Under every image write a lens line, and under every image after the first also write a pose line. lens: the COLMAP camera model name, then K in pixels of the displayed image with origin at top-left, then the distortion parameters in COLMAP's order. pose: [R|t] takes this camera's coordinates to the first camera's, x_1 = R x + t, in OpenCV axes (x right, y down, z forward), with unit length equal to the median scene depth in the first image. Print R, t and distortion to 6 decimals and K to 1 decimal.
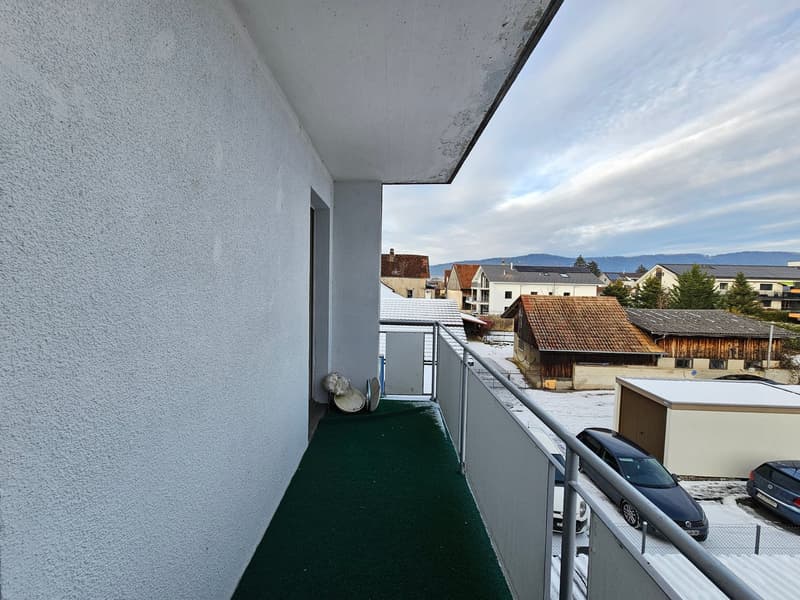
lens RADIAL K [[329.1, 0, 412.6], [0, 329.1, 301.5], [0, 0, 1]] dist [0.001638, -0.000285]
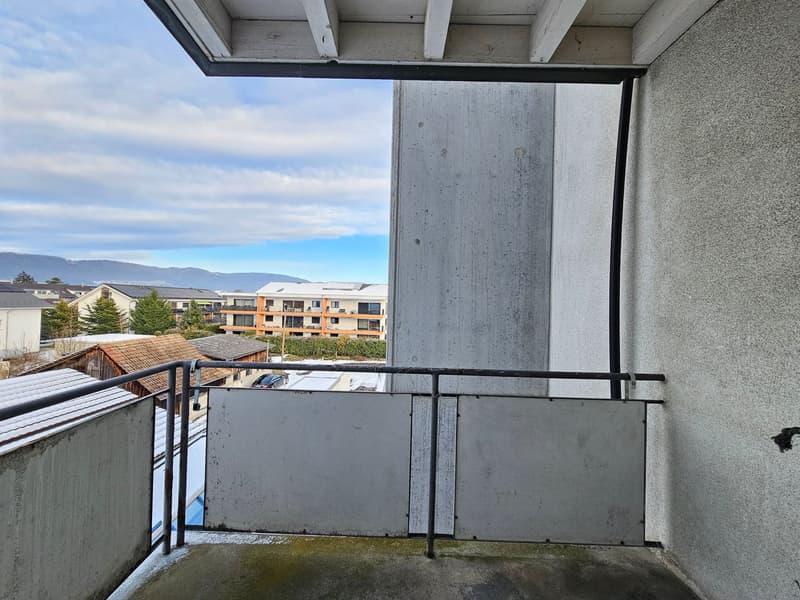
lens RADIAL K [[329.1, 0, 401.3], [0, 329.1, 300.0], [0, 0, 1]] dist [0.001638, -0.000285]
pose [[0.009911, -0.015763, 0.999827, -0.286955], [0.023880, 0.999594, 0.015522, -0.073205], [-0.999666, 0.023722, 0.010283, 0.131611]]
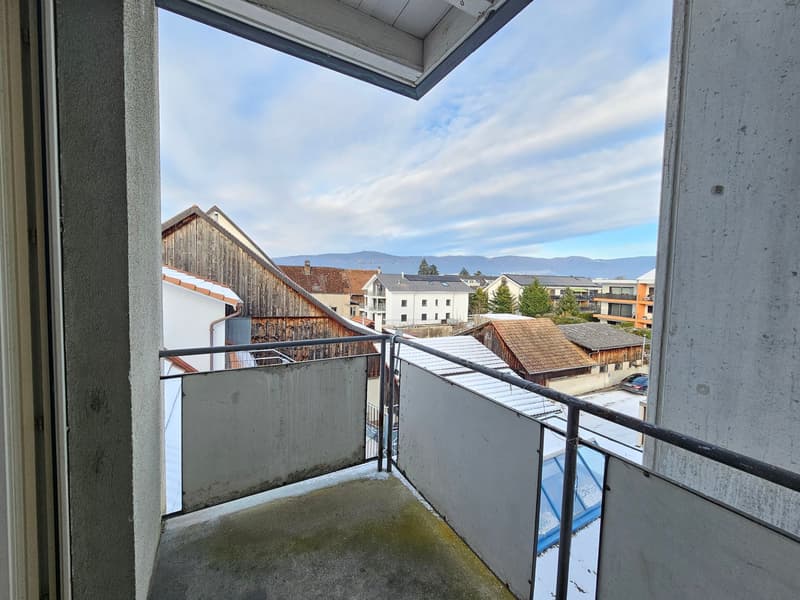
lens RADIAL K [[329.1, 0, 397.2], [0, 329.1, 299.9], [0, 0, 1]] dist [0.001638, -0.000285]
pose [[0.878432, -0.030417, 0.476899, -0.270183], [0.019488, 0.999422, 0.027847, -0.072834], [-0.477470, -0.015168, 0.878517, 0.110672]]
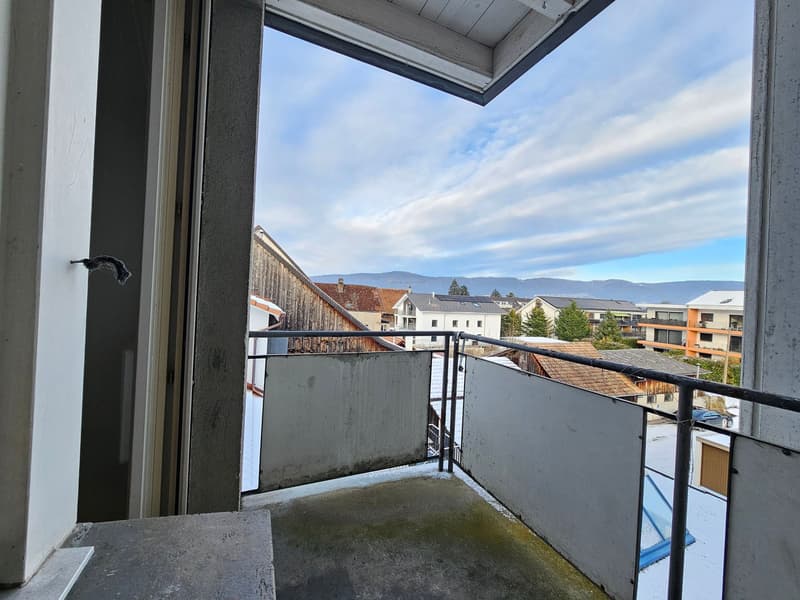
lens RADIAL K [[329.1, 0, 396.4], [0, 329.1, 299.8], [0, 0, 1]] dist [0.001638, -0.000285]
pose [[0.917907, 0.017843, 0.396394, -0.276187], [-0.004143, 0.999365, -0.035391, -0.068701], [-0.396774, 0.030844, 0.917398, 0.112557]]
